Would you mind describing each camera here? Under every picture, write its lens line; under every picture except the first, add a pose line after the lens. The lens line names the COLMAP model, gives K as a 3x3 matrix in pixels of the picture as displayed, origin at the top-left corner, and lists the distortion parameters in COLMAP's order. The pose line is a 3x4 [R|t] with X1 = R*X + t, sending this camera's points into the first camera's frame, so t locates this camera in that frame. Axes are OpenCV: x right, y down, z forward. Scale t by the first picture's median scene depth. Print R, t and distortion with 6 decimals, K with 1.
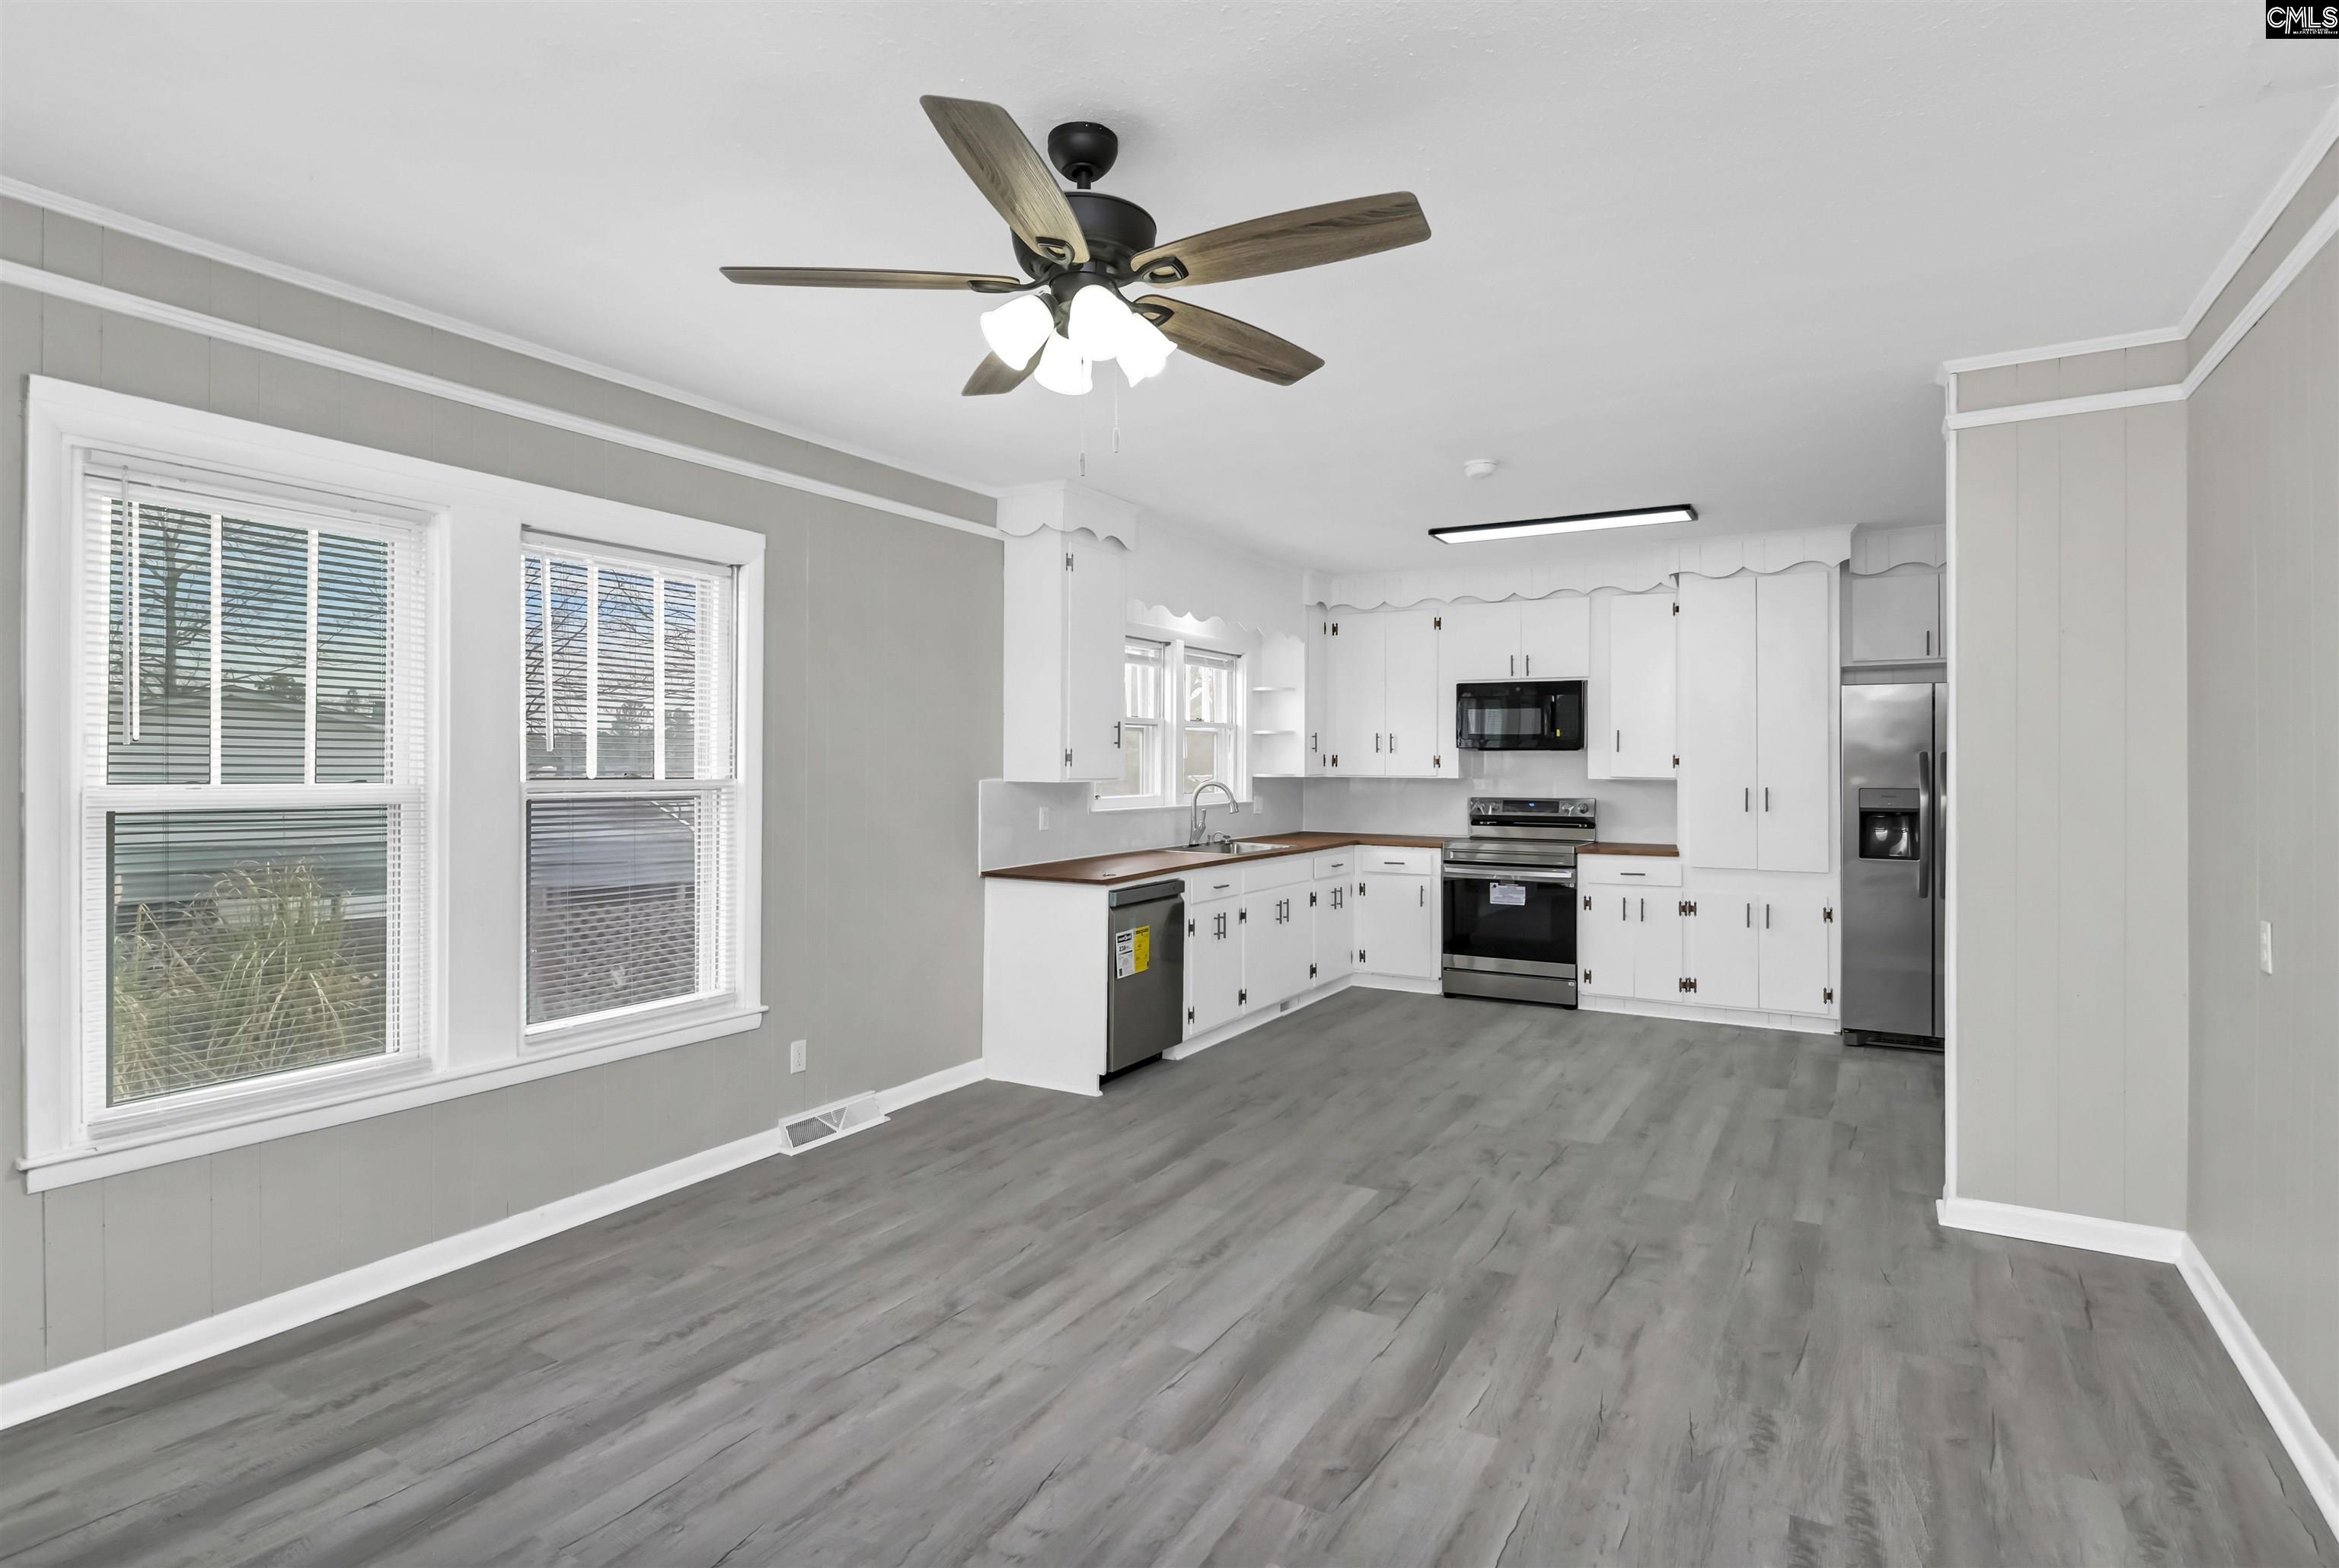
lens RADIAL K [[1195.6, 0, 1172.4], [0, 1195.6, 761.2], [0, 0, 1]] dist [0.001777, -0.010757]
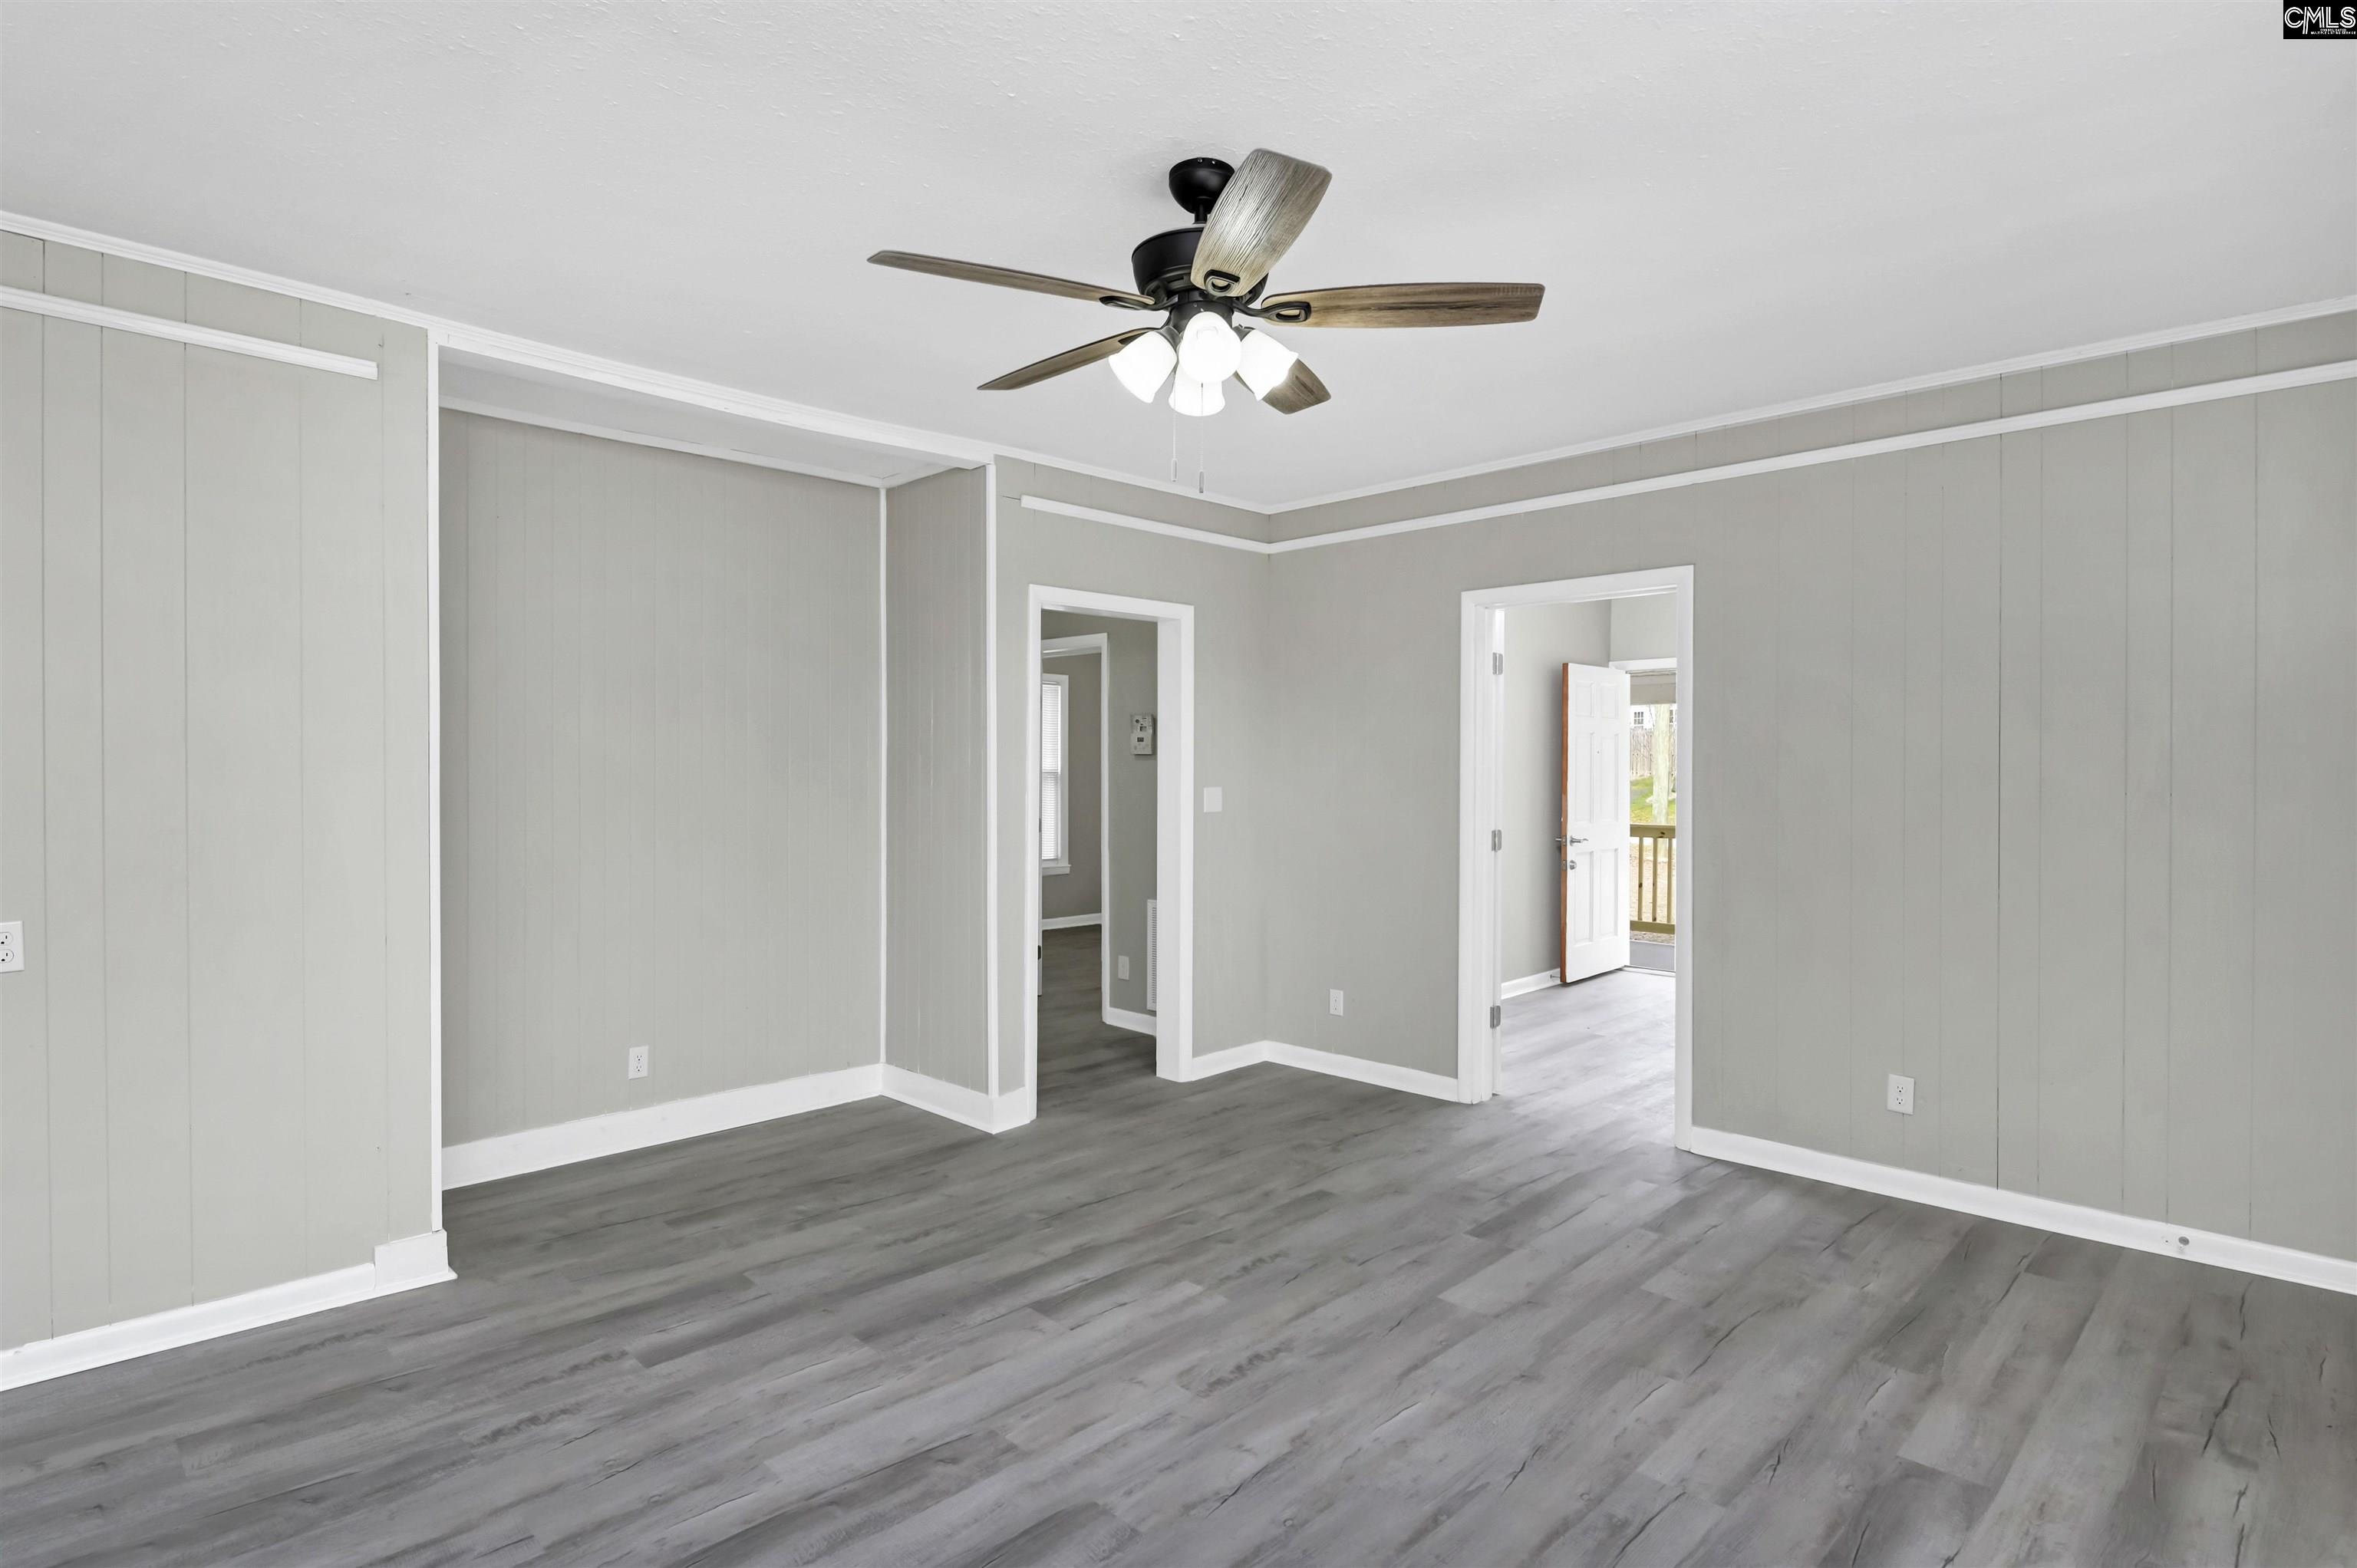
lens RADIAL K [[1192.8, 0, 1142.4], [0, 1192.8, 777.1], [0, 0, 1]] dist [0.002220, -0.011095]
pose [[-0.960336, -0.004496, 0.278808, -0.191921], [-0.003452, 0.999985, 0.004236, 0.005694], [-0.278823, 0.003106, -0.960338, 1.227074]]
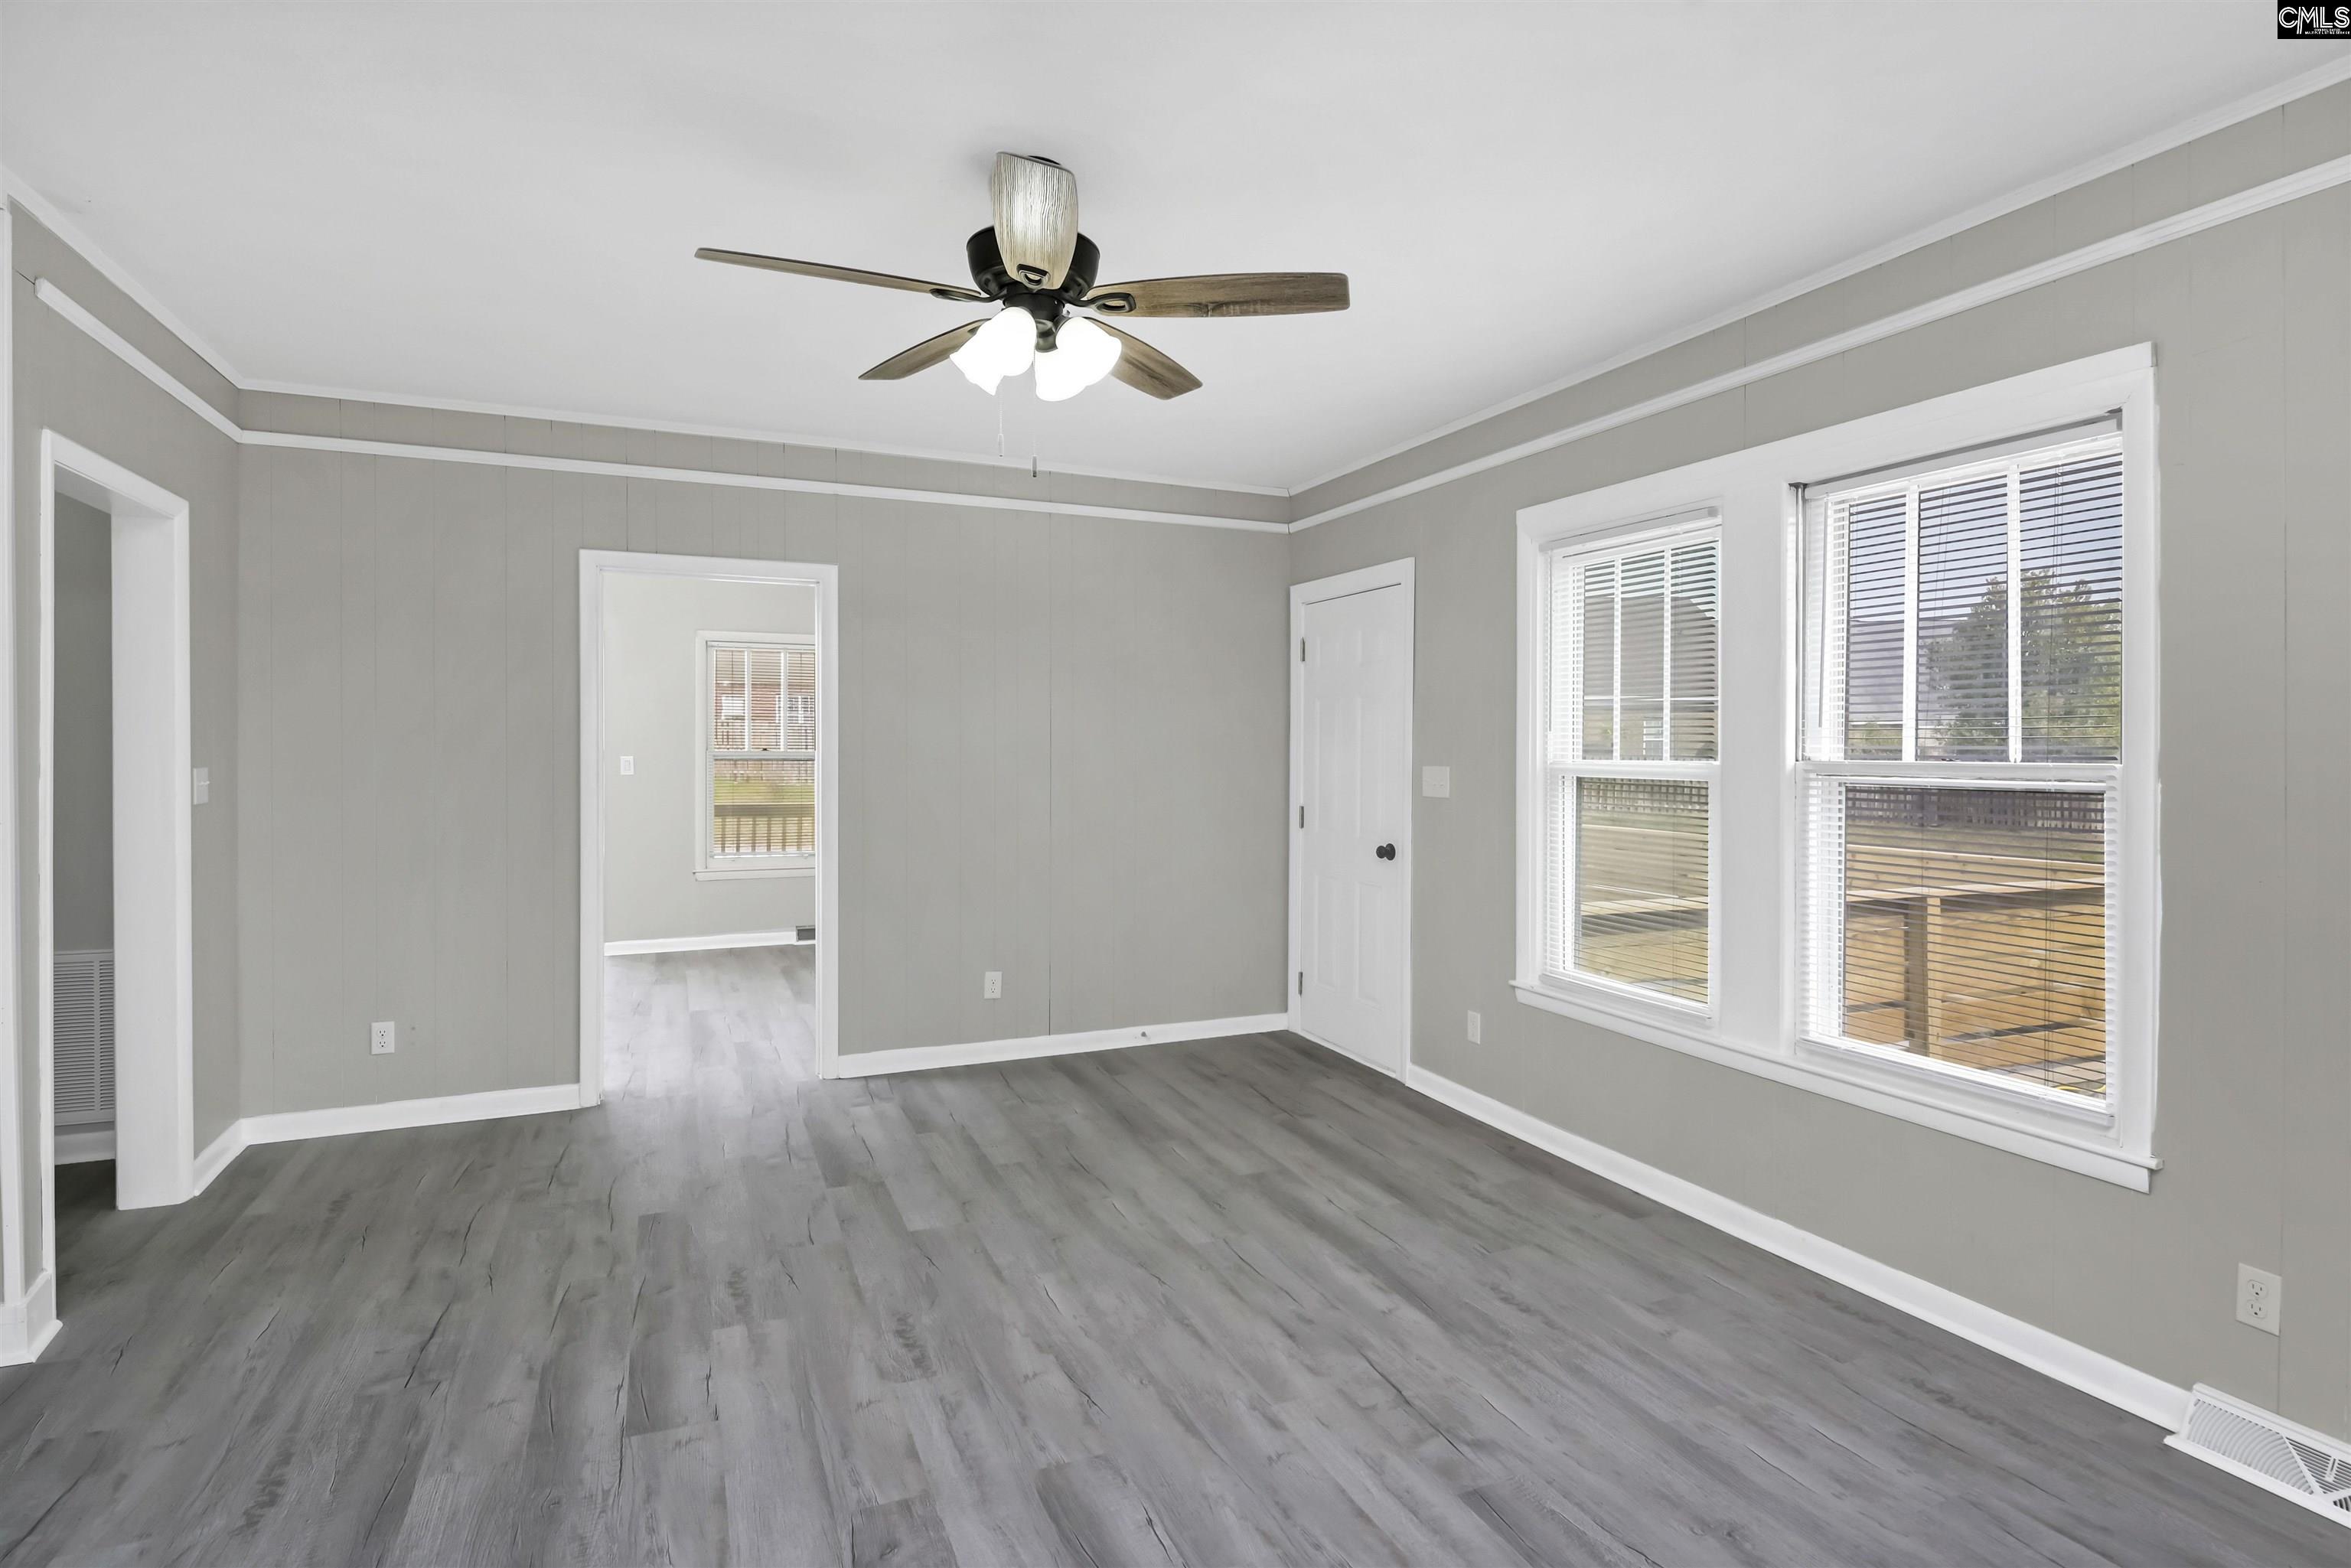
lens RADIAL K [[1201.9, 0, 1178.4], [0, 1201.9, 761.1], [0, 0, 1]] dist [0.001777, -0.010757]
pose [[-0.600585, 0.005220, -0.799544, 0.450149], [-0.000767, 0.999974, 0.007105, 0.008348], [0.799561, 0.004880, -0.600565, 1.078465]]
